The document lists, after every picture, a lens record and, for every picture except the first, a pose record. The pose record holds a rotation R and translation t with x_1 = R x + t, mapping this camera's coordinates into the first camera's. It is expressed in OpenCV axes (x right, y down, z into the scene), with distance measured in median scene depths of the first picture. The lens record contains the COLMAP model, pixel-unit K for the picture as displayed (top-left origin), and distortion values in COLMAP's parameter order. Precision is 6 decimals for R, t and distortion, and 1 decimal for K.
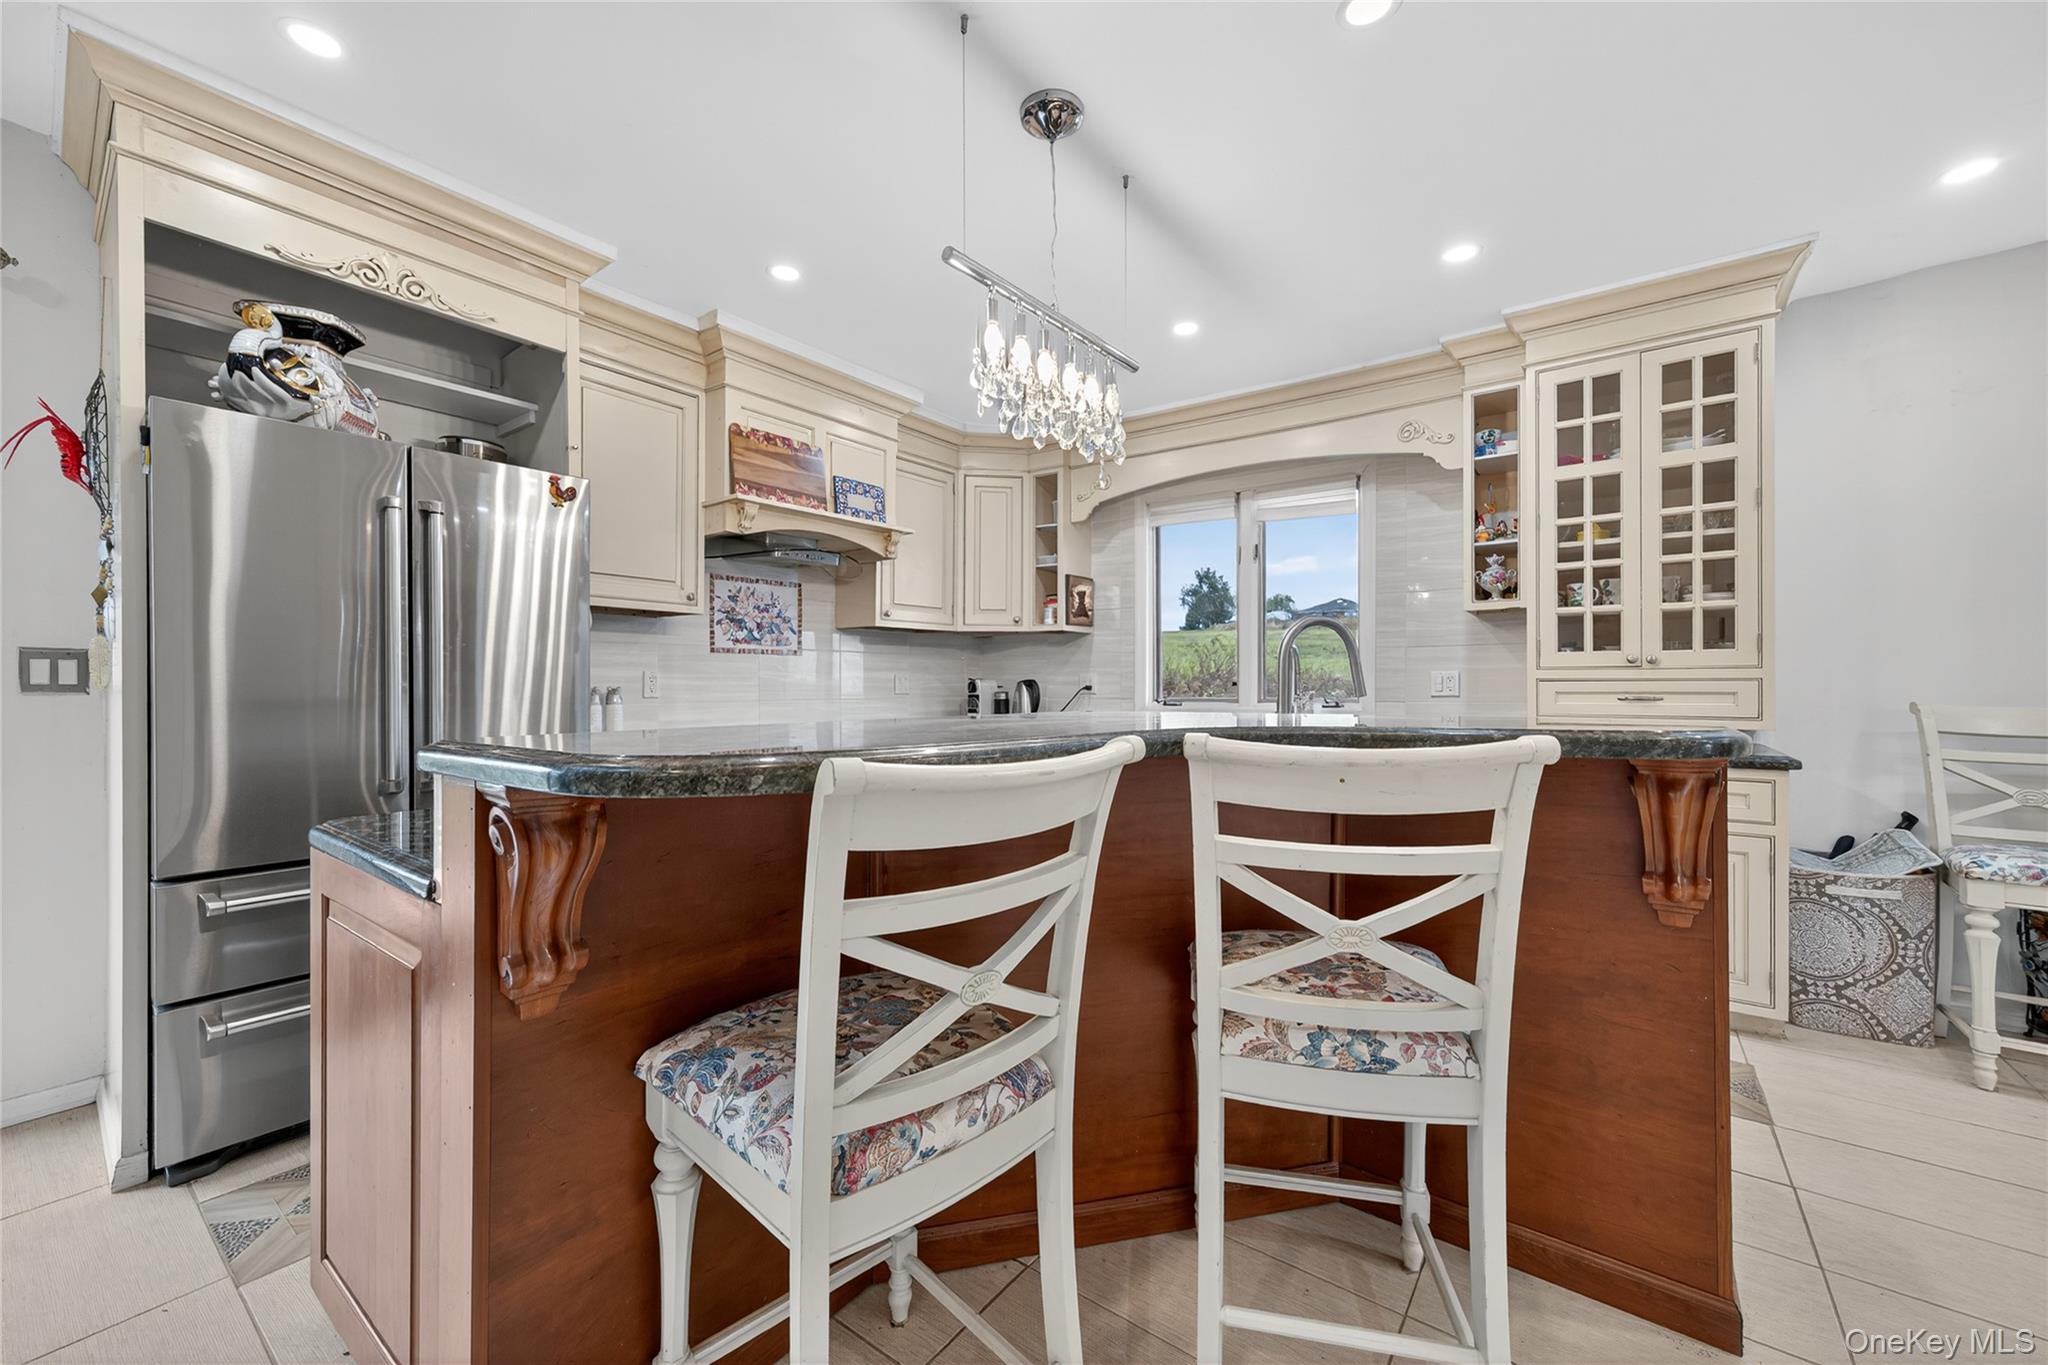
lens RADIAL K [[818.9, 0, 1010.2], [0, 818.9, 678.6], [0, 0, 1]] dist [0.002192, 0.002828]
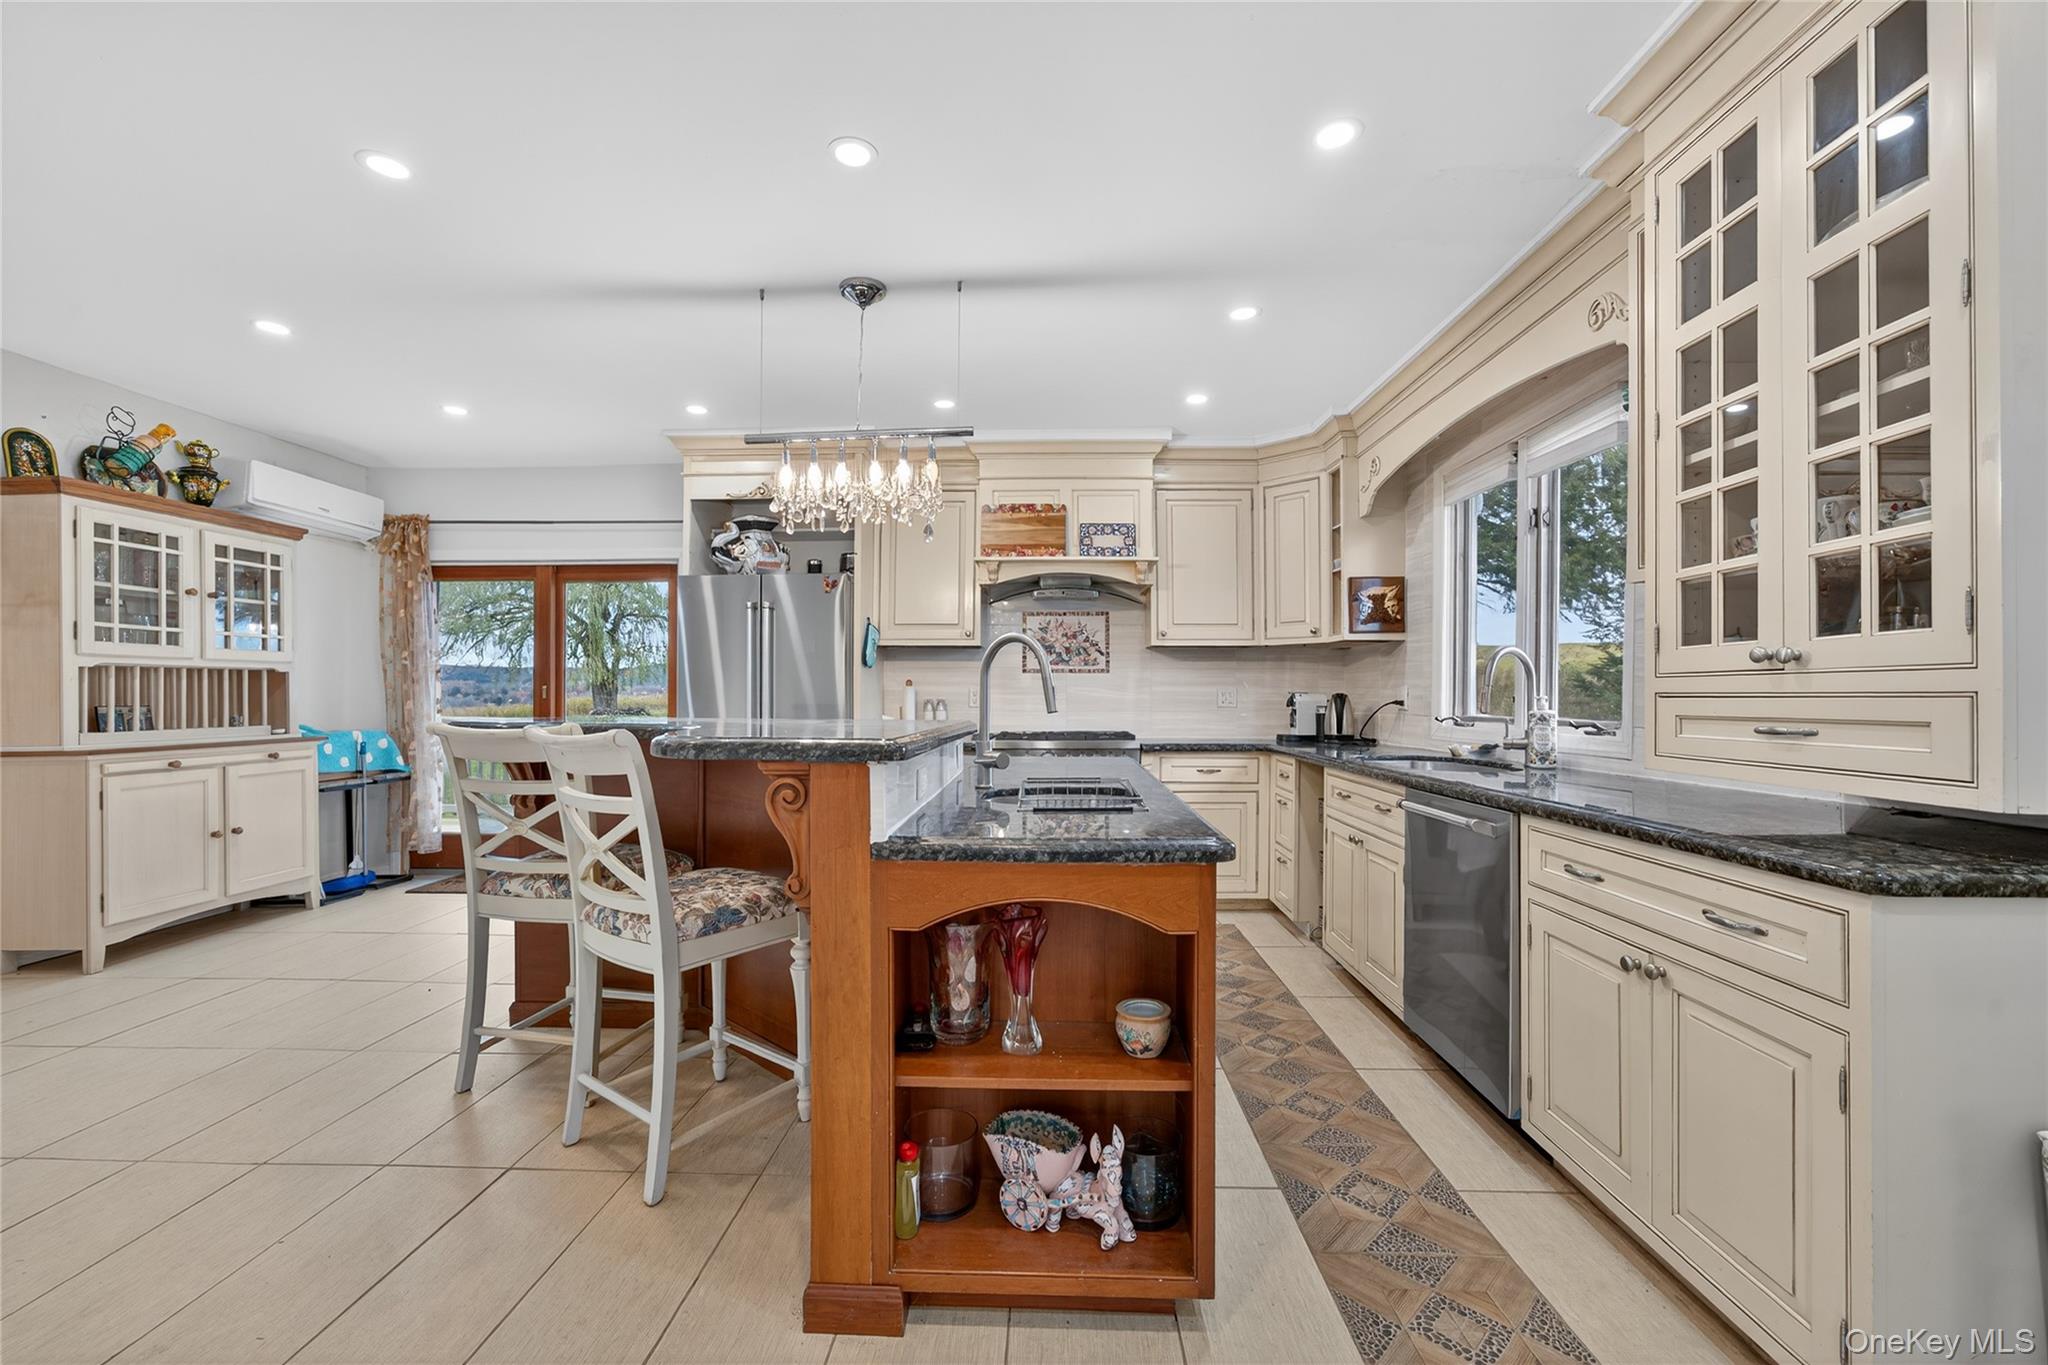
lens RADIAL K [[818.9, 0, 1007.0], [0, 818.9, 690.4], [0, 0, 1]] dist [0.002192, 0.002828]
pose [[0.562385, -0.002463, -0.826872, 0.895614], [0.000850, 0.999997, -0.002401, -0.000155], [0.826875, 0.000647, 0.562385, 0.286966]]
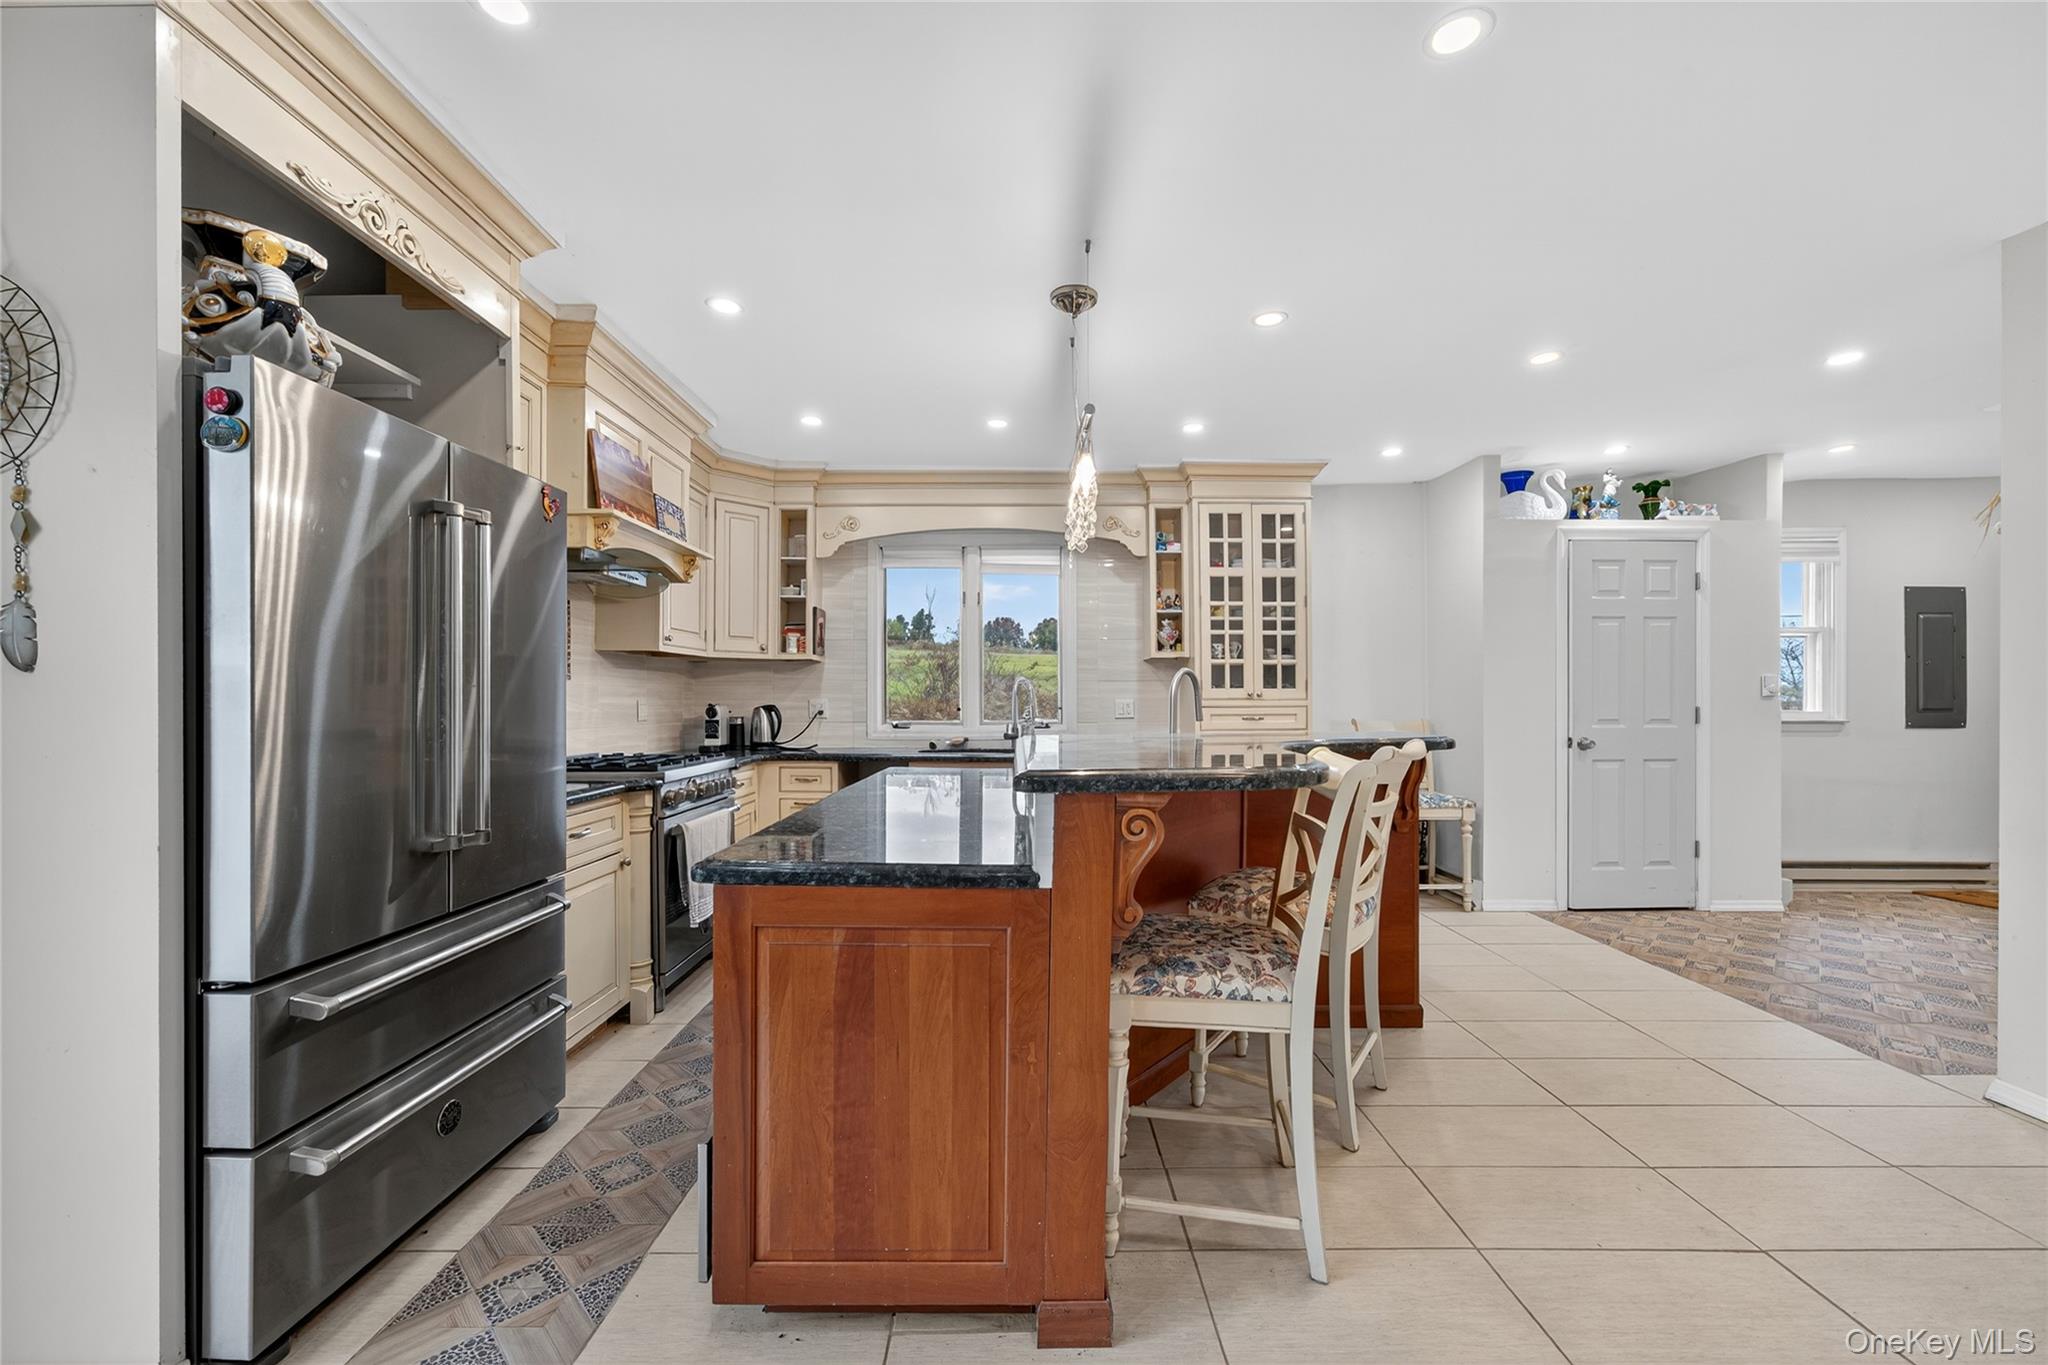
lens RADIAL K [[818.9, 0, 1018.1], [0, 818.9, 701.7], [0, 0, 1]] dist [0.002192, 0.002828]
pose [[0.805246, -0.001537, 0.592939, -0.542653], [-0.003208, 0.999971, 0.006949, -0.016565], [-0.592933, -0.007498, 0.805217, -0.024859]]
